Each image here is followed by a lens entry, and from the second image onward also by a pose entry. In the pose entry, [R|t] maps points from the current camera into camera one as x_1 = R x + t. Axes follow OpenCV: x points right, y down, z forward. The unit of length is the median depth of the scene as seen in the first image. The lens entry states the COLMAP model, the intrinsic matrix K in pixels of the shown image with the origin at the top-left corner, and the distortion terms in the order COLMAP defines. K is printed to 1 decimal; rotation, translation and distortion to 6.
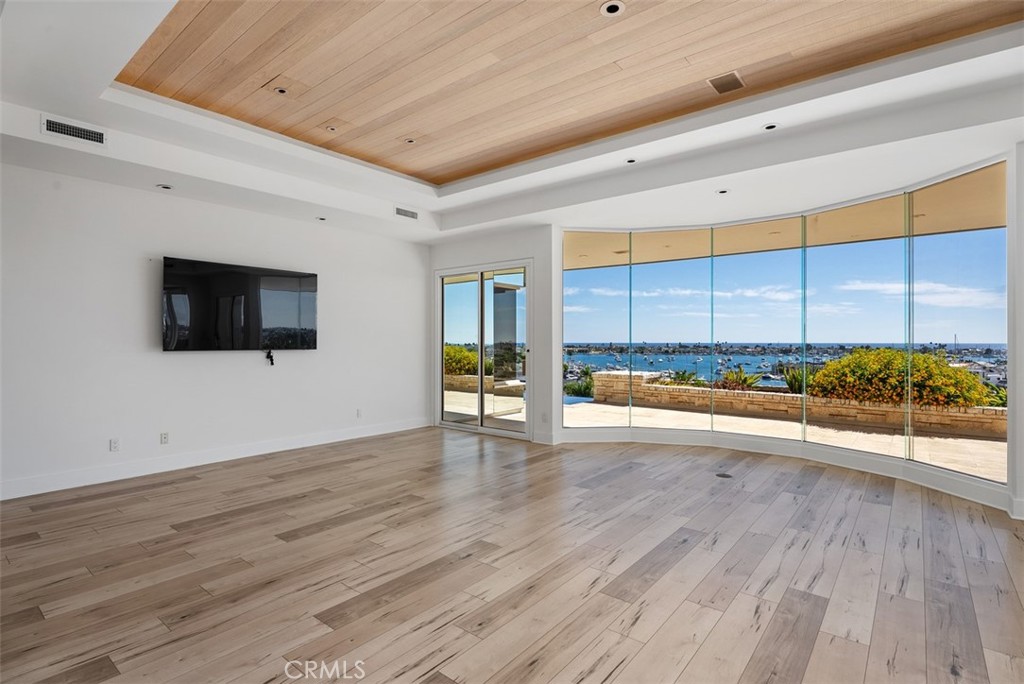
lens RADIAL K [[489.4, 0, 510.4], [0, 489.4, 348.3], [0, 0, 1]] dist [-0.005925, -0.001846]
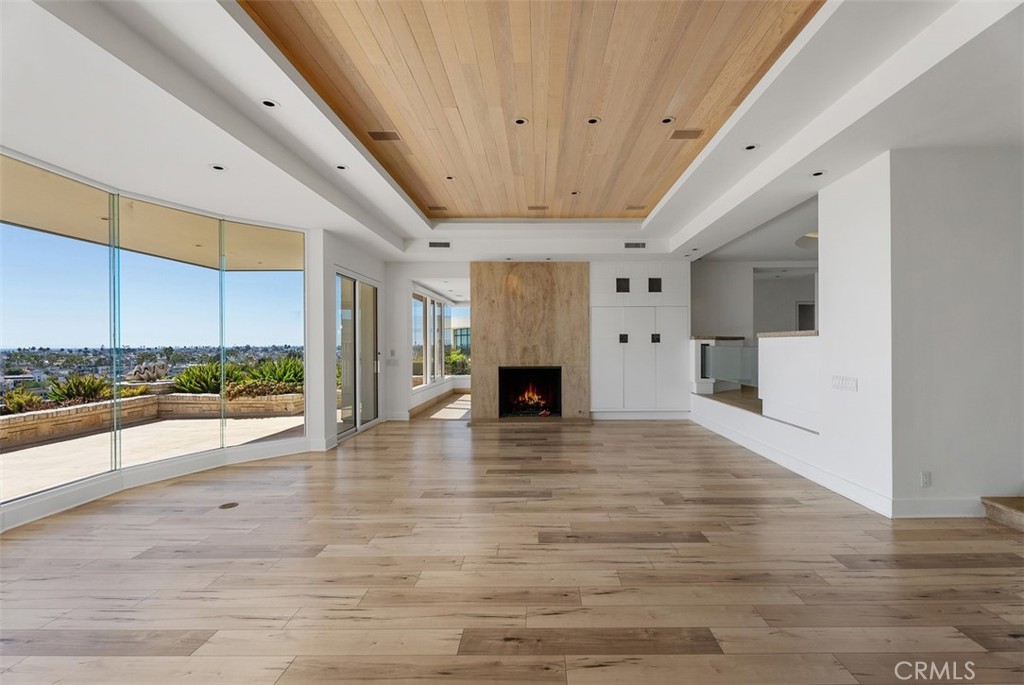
lens RADIAL K [[459.0, 0, 584.2], [0, 459.0, 348.0], [0, 0, 1]] dist [-0.003832, 0.000471]
pose [[-0.685274, -0.003332, 0.728277, -0.548500], [0.015475, 0.999697, 0.019135, -0.017586], [-0.728120, 0.024383, -0.685015, 1.059480]]
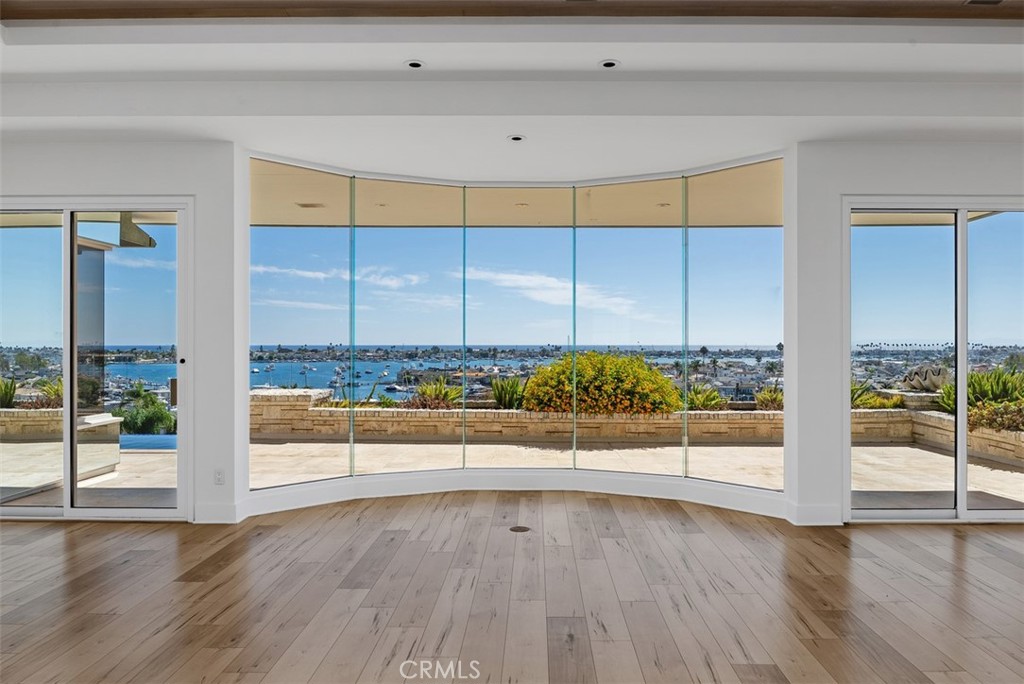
lens RADIAL K [[692.5, 0, 516.9], [0, 692.5, 349.5], [0, 0, 1]] dist [-0.018402, -0.002312]
pose [[0.785425, -0.004963, 0.618936, -0.196537], [0.007933, 0.999966, -0.002049, -0.003979], [-0.618905, 0.006520, 0.785438, 0.188774]]
